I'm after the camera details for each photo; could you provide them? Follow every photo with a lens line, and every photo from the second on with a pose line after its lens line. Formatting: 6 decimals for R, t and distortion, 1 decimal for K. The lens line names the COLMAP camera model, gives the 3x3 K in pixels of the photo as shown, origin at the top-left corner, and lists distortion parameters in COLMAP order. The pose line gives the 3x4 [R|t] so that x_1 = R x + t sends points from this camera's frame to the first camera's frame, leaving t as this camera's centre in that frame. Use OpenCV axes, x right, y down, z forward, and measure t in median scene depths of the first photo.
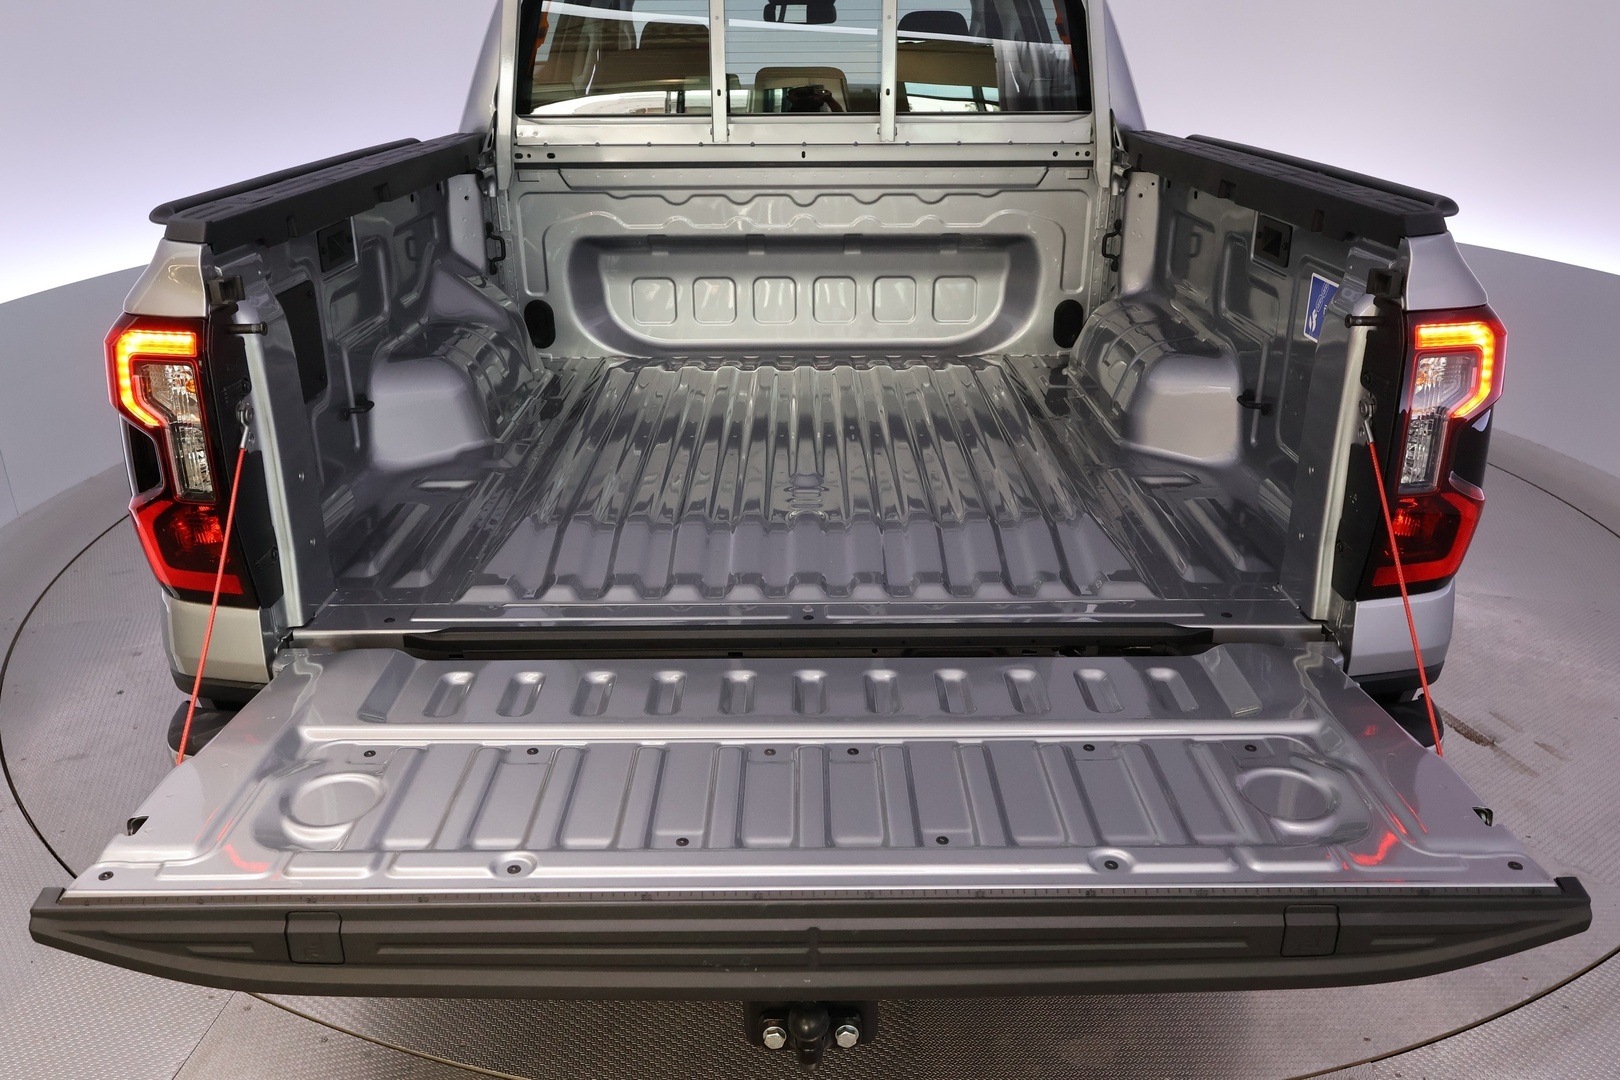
lens RADIAL K [[1248.8, 0, 804.7], [0, 1248.8, 537.4], [0, 0, 1]] dist [-0.001209, -0.003157]
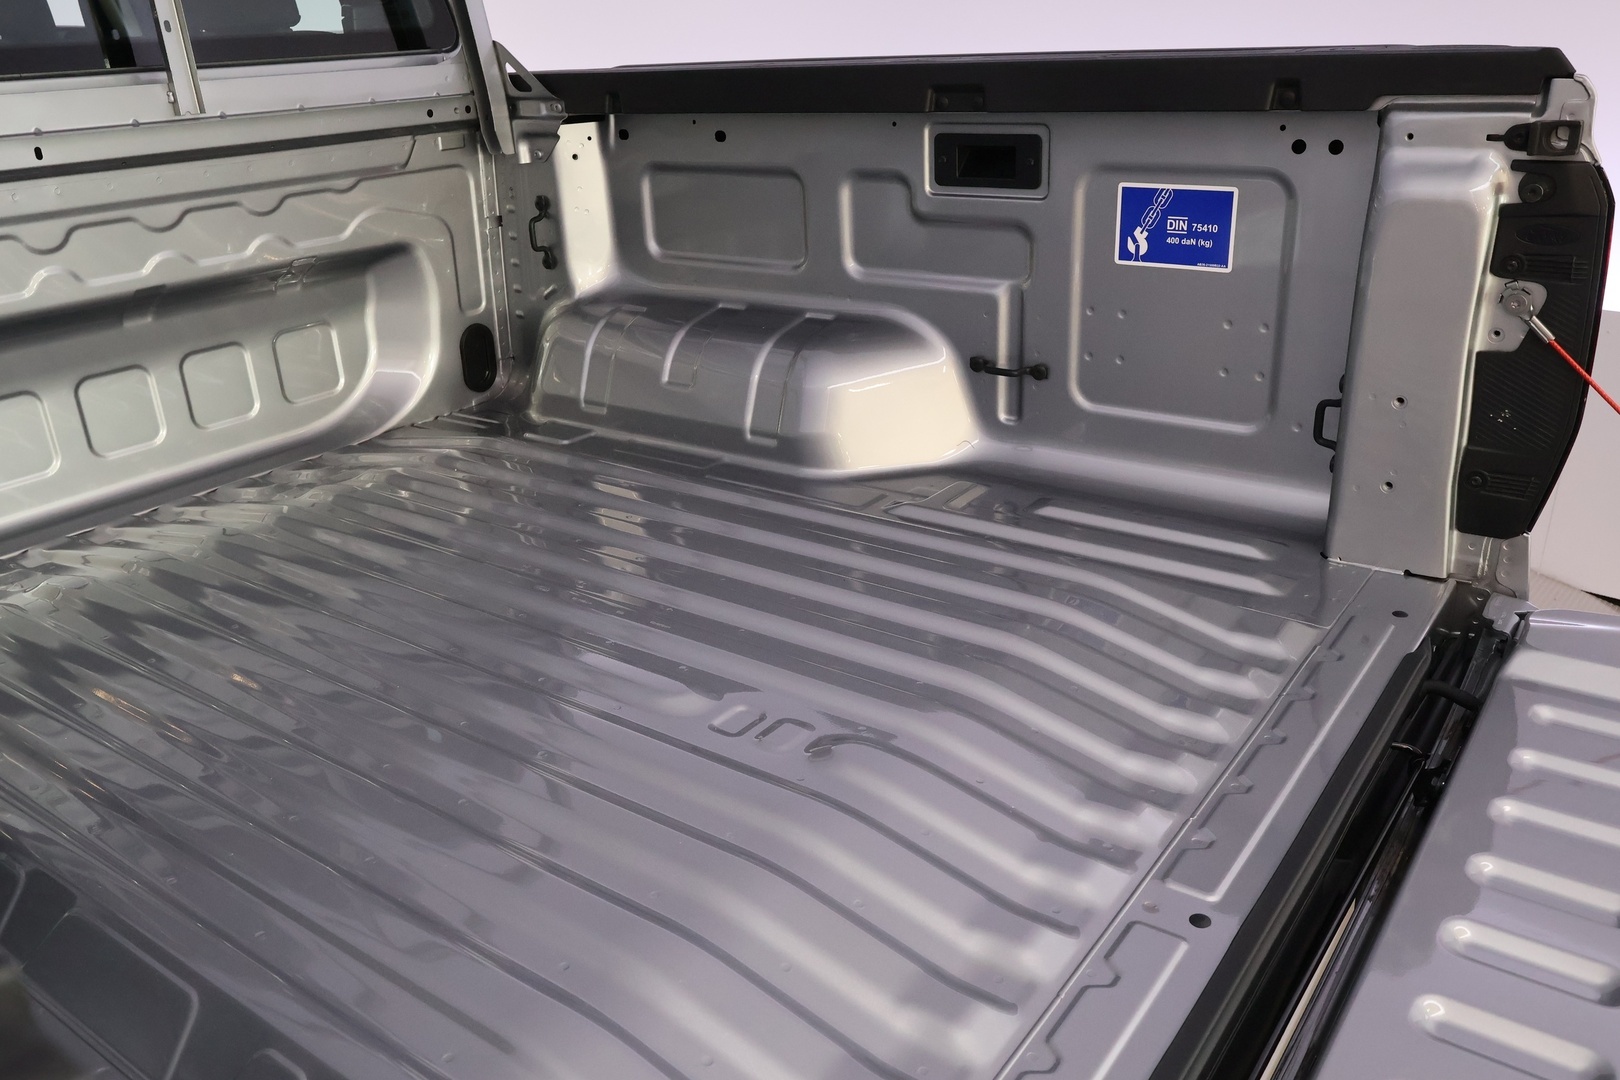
lens RADIAL K [[1248.8, 0, 807.9], [0, 1248.8, 540.7], [0, 0, 1]] dist [-0.001209, -0.003157]
pose [[0.600999, -0.329884, 0.727995, -0.237828], [0.338822, 0.930110, 0.141755, -0.119341], [-0.723878, 0.161466, 0.670767, 0.437754]]
